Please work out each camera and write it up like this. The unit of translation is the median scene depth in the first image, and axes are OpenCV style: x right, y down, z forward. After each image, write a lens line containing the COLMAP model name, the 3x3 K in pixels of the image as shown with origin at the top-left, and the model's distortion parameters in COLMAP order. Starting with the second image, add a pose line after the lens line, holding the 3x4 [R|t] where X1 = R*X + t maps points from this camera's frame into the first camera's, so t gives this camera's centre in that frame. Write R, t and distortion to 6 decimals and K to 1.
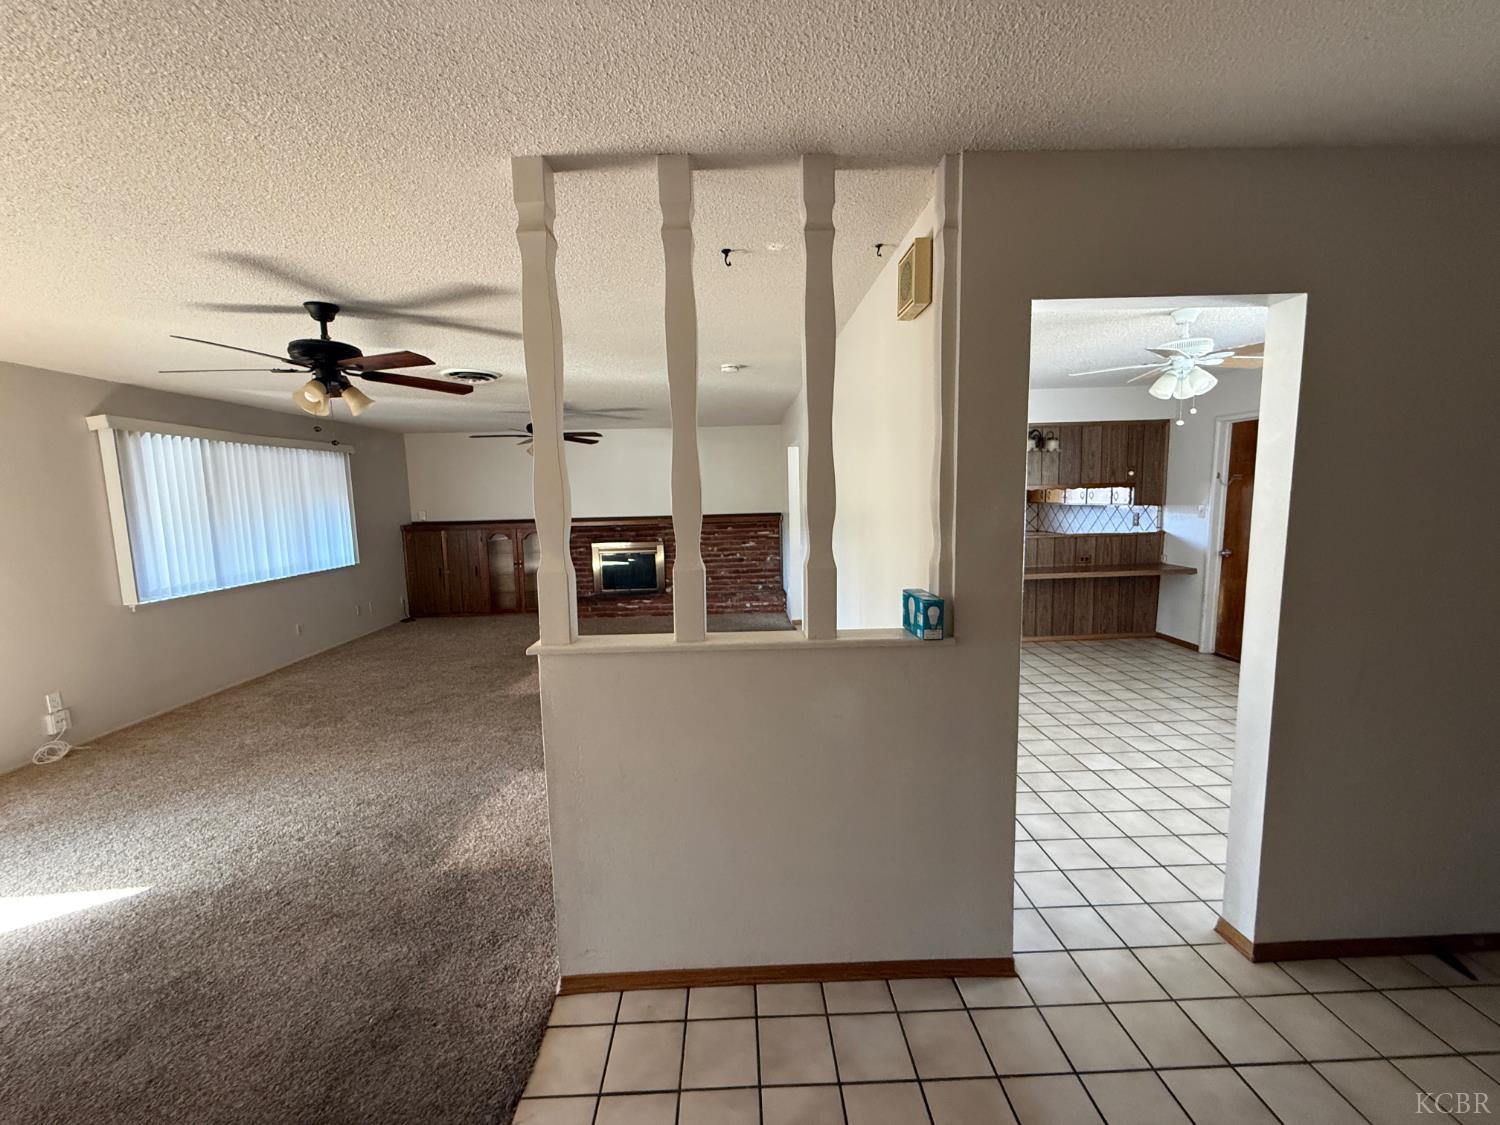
lens RADIAL K [[598.4, 0, 746.0], [0, 598.4, 566.8], [0, 0, 1]] dist [-0.000688, -0.000283]
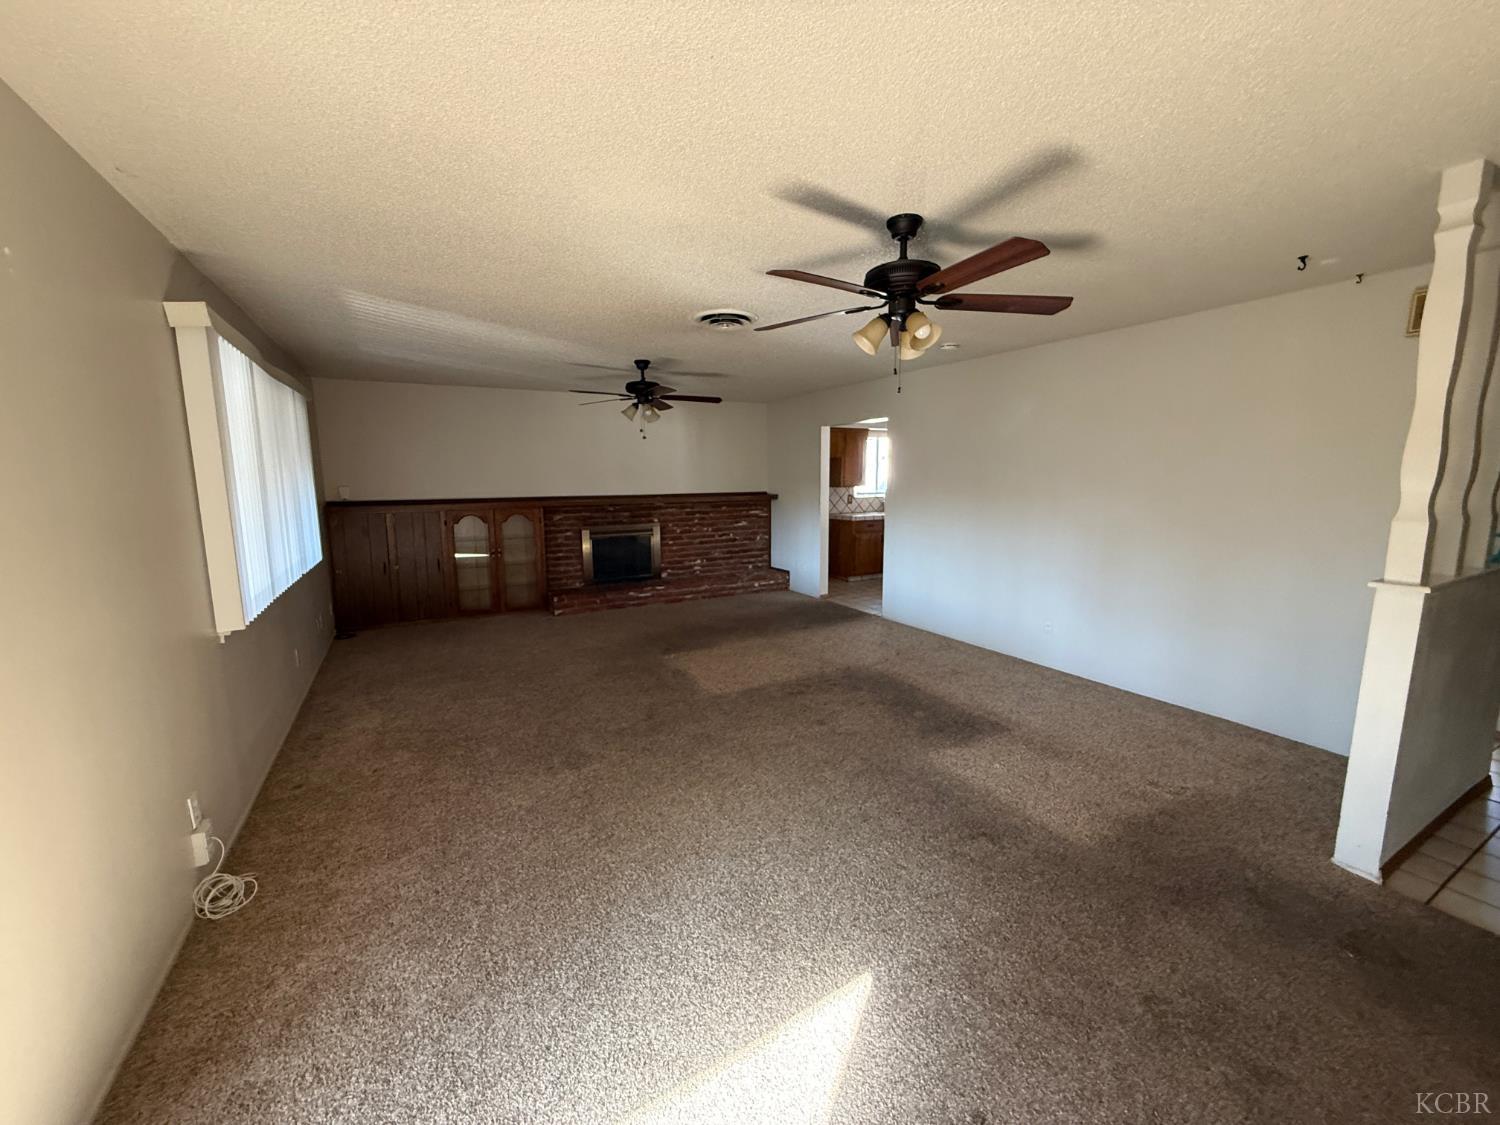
lens RADIAL K [[598.4, 0, 748.0], [0, 598.4, 561.5], [0, 0, 1]] dist [-0.000688, -0.000283]
pose [[0.887883, -0.047738, 0.457586, -0.459266], [0.041083, 0.998856, 0.024490, 0.000789], [-0.458232, -0.002945, 0.888828, 0.128352]]
